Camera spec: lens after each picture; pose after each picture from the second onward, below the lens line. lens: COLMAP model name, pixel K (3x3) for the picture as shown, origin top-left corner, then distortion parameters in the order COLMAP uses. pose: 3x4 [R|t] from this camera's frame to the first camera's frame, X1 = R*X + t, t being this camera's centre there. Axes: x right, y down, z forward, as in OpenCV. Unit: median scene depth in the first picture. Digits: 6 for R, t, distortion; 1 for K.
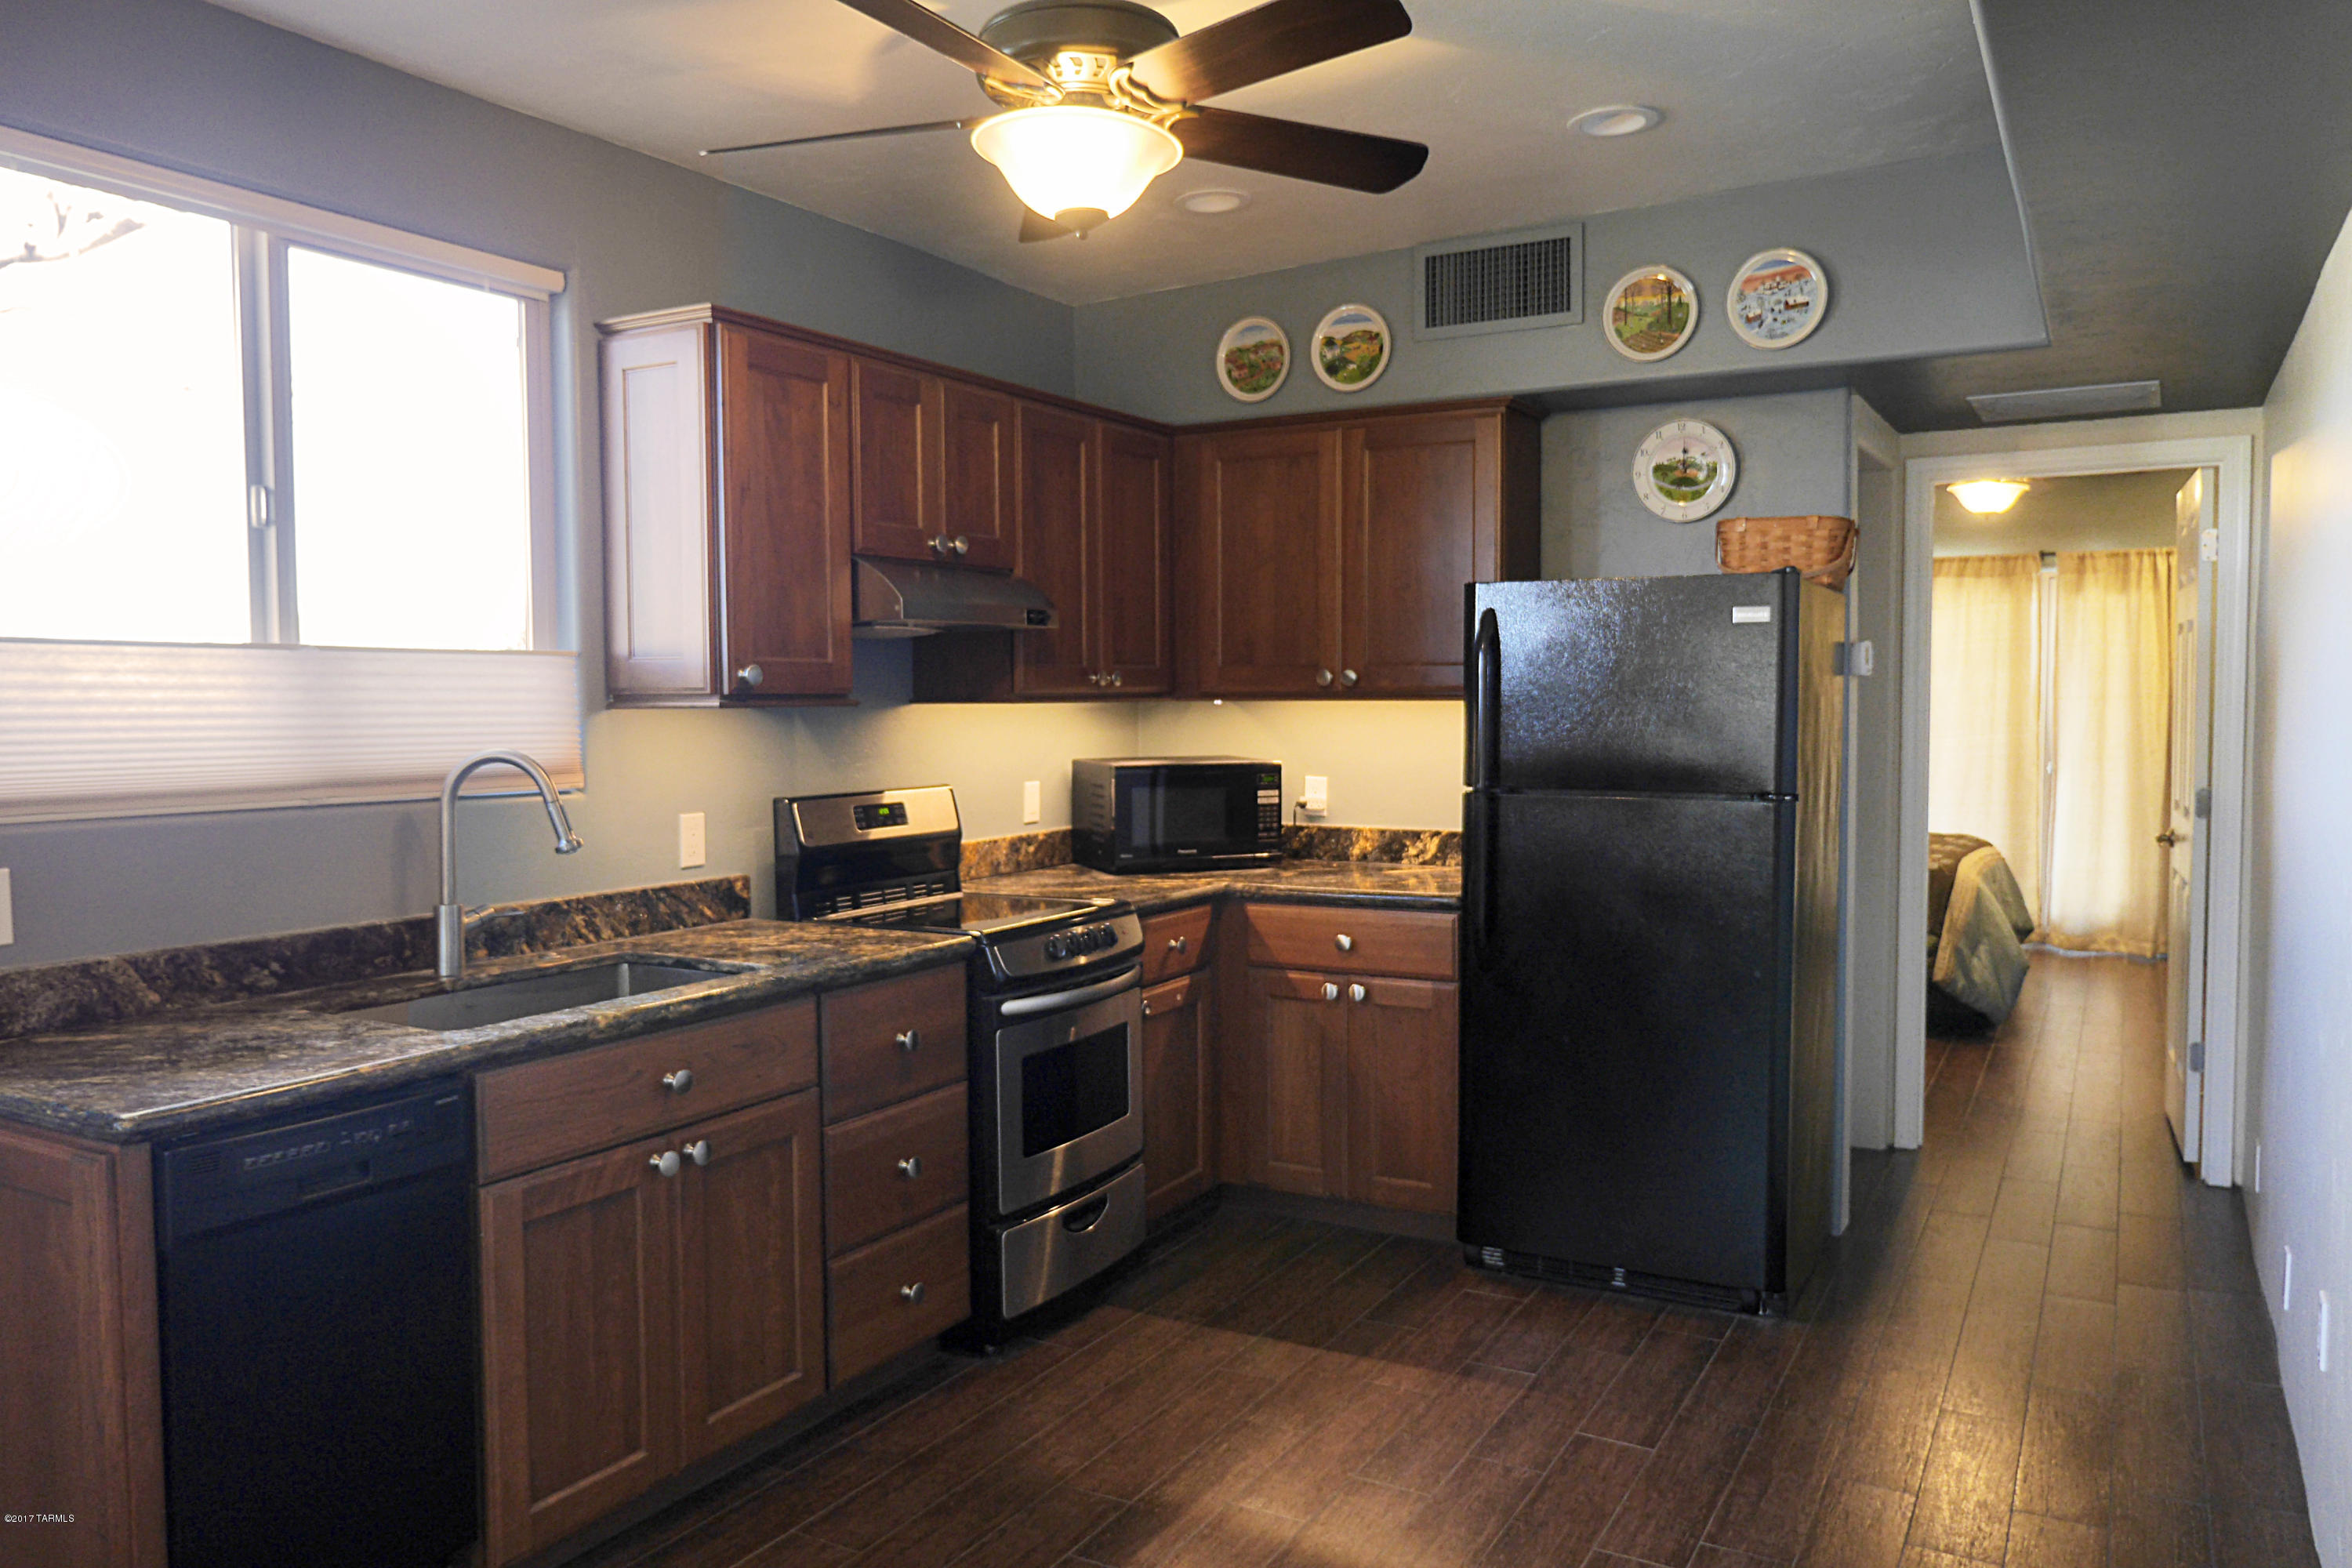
lens RADIAL K [[1707.6, 0, 1174.5], [0, 1707.6, 778.8], [0, 0, 1]] dist [-0.015704, 0.000225]
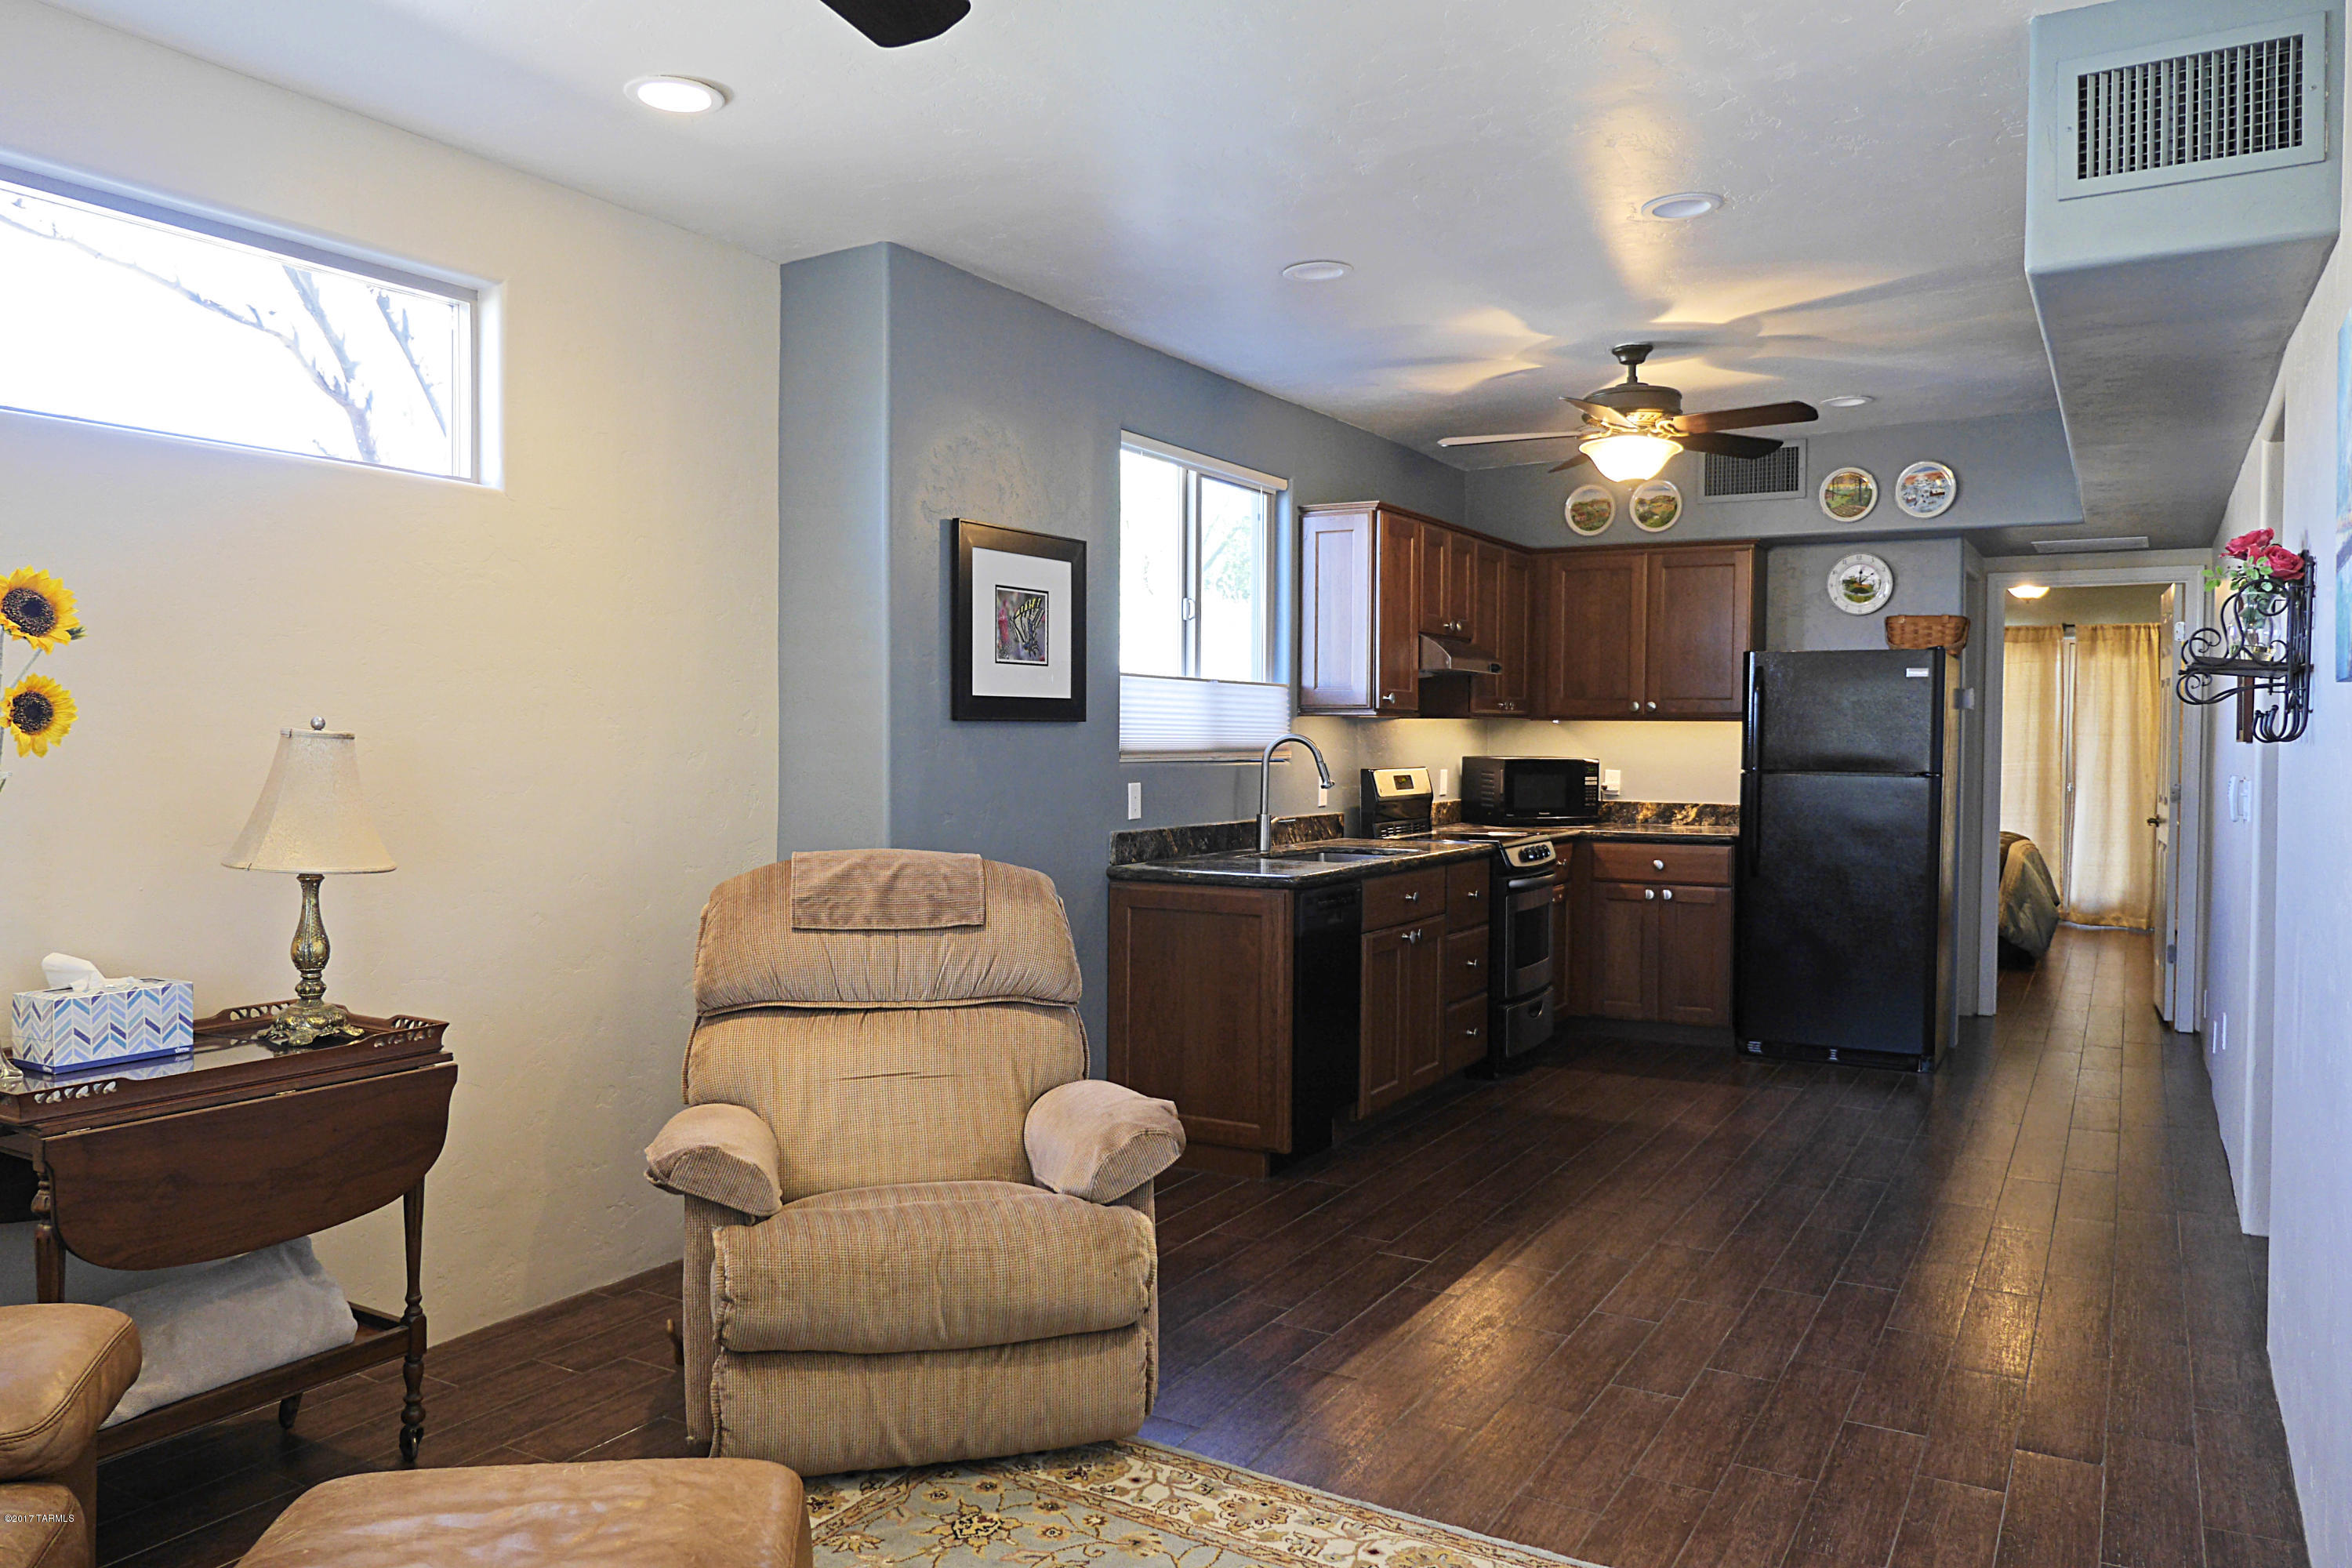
lens RADIAL K [[1707.6, 0, 1175.2], [0, 1707.6, 781.3], [0, 0, 1]] dist [-0.015704, 0.000225]
pose [[0.999912, 0.013229, -0.000335, -0.371926], [-0.013233, 0.999675, -0.021797, 0.056616], [0.000046, 0.021799, 0.999762, -0.663953]]
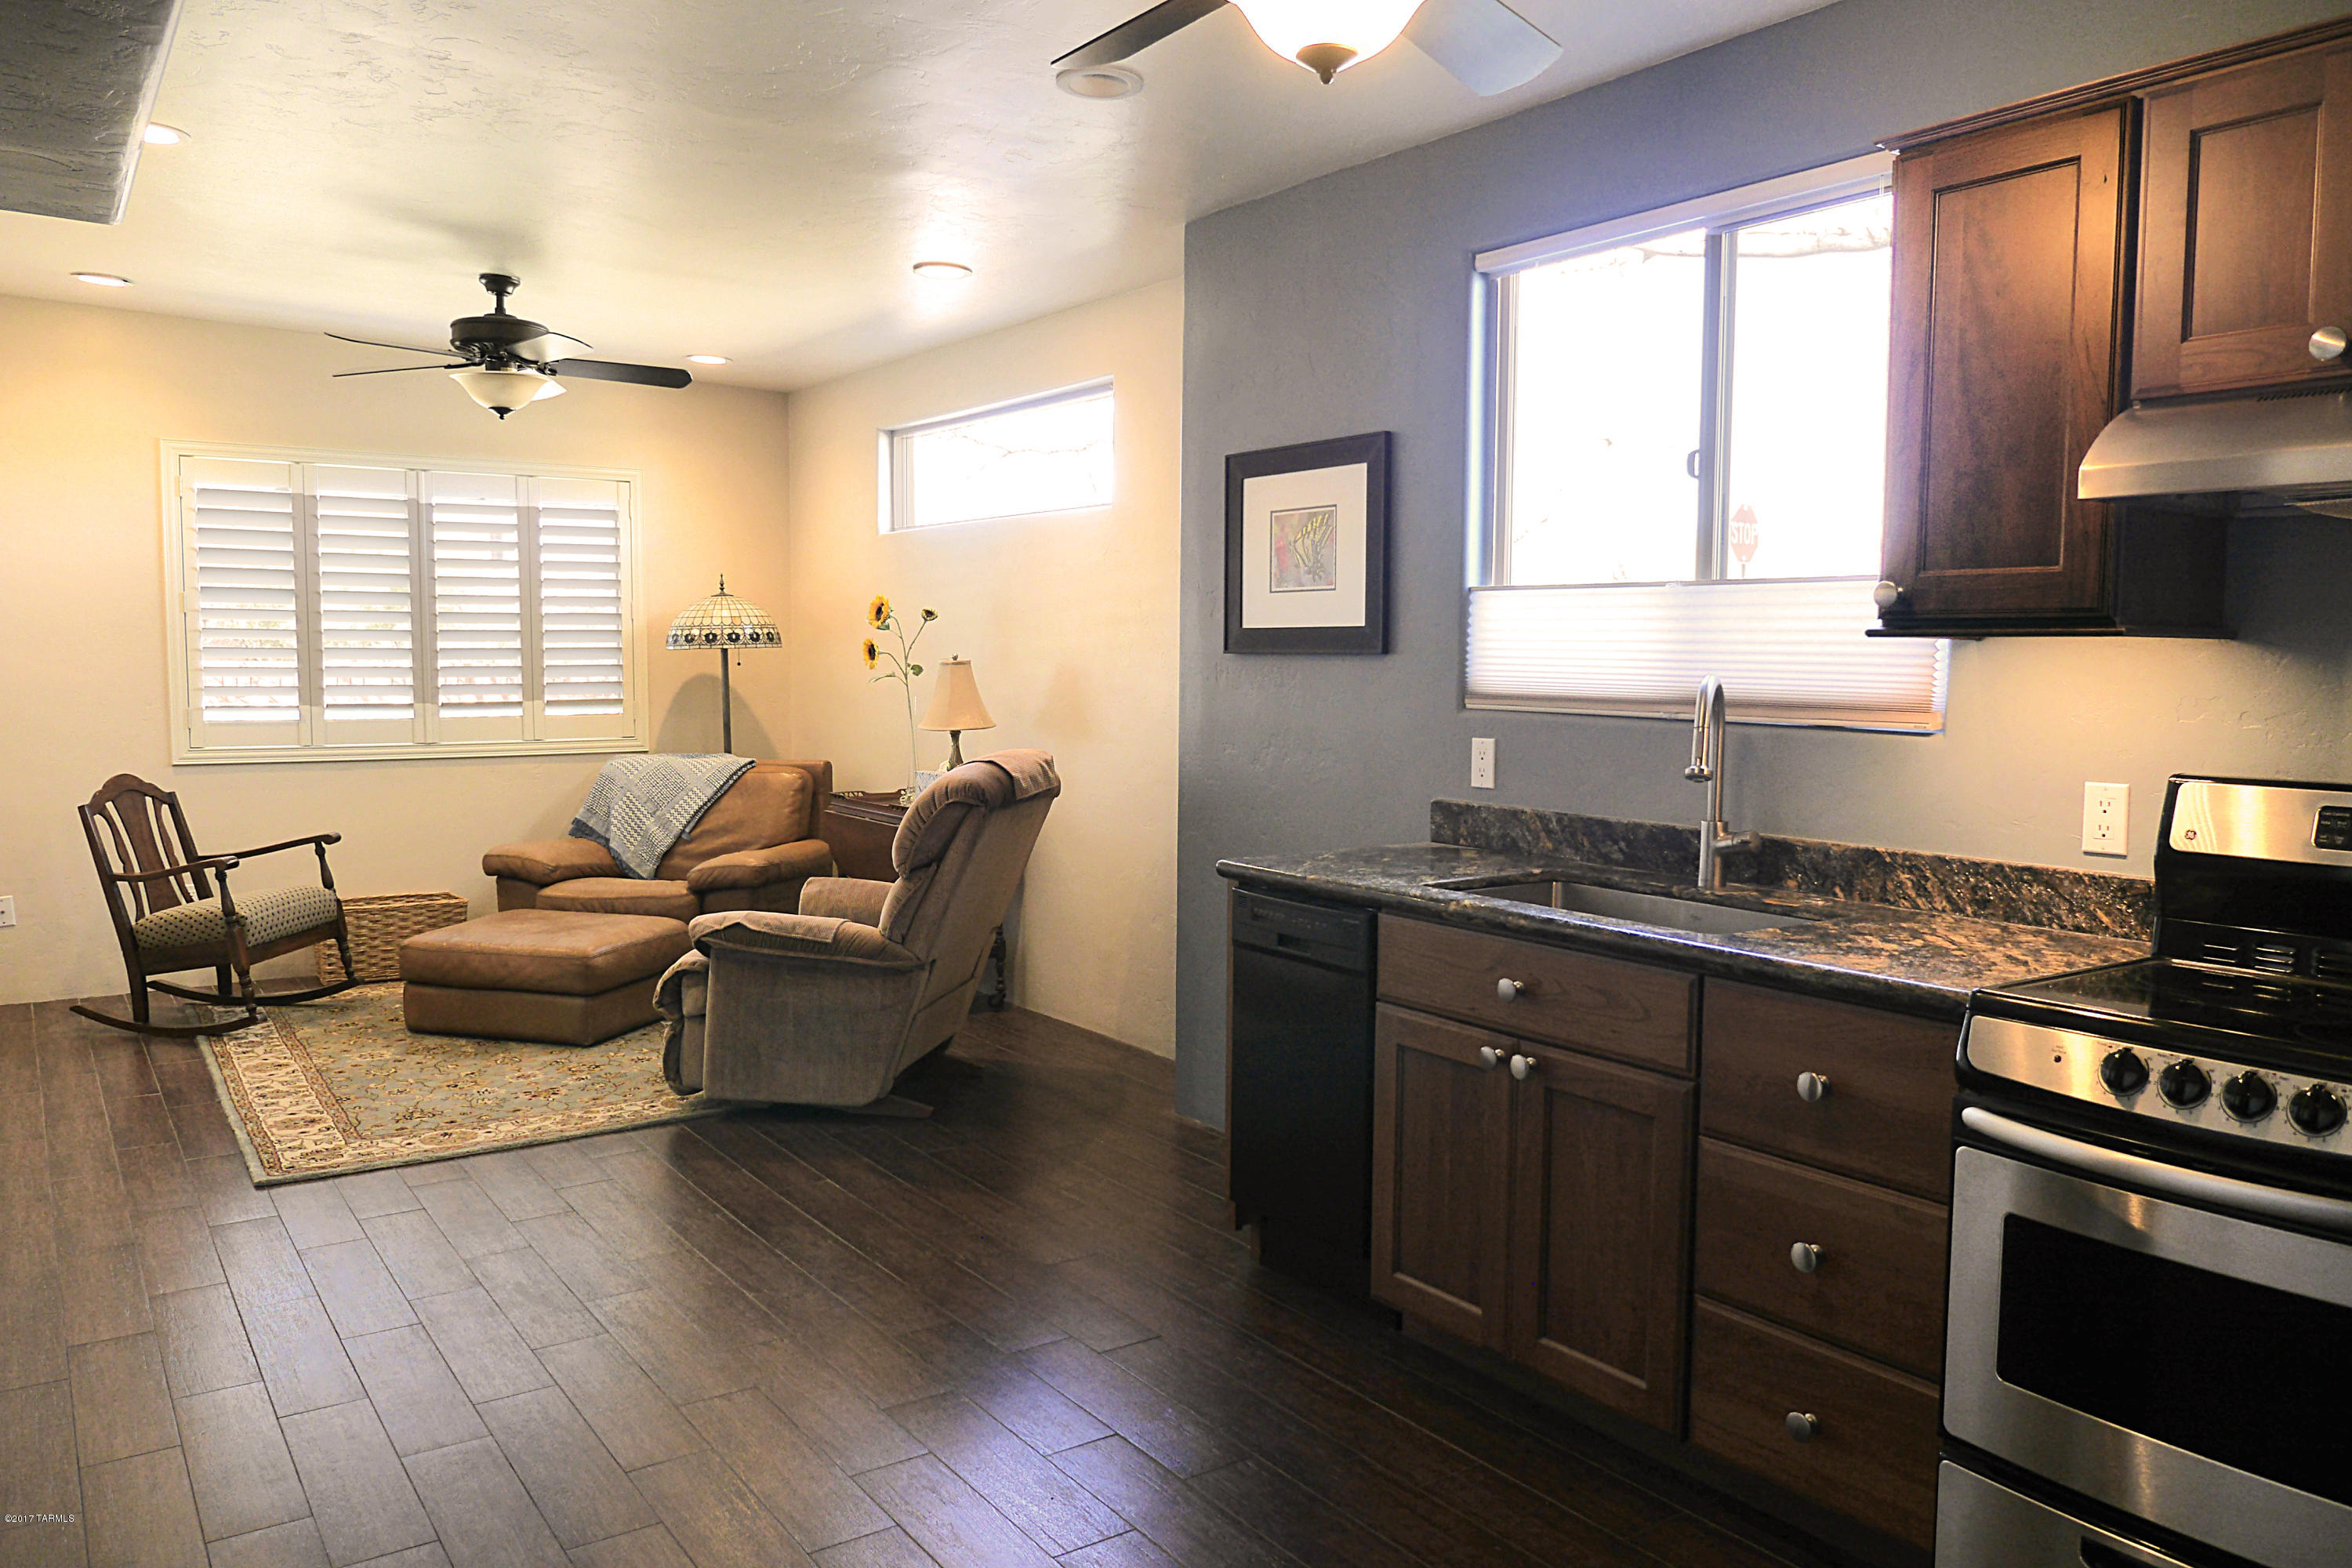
lens RADIAL K [[1707.6, 0, 1176.4], [0, 1707.6, 778.9], [0, 0, 1]] dist [-0.015704, 0.000225]
pose [[-0.436403, 0.068209, -0.897162, 0.473071], [-0.052592, 0.993484, 0.101114, -0.029445], [0.898213, 0.091310, -0.429972, 0.813822]]
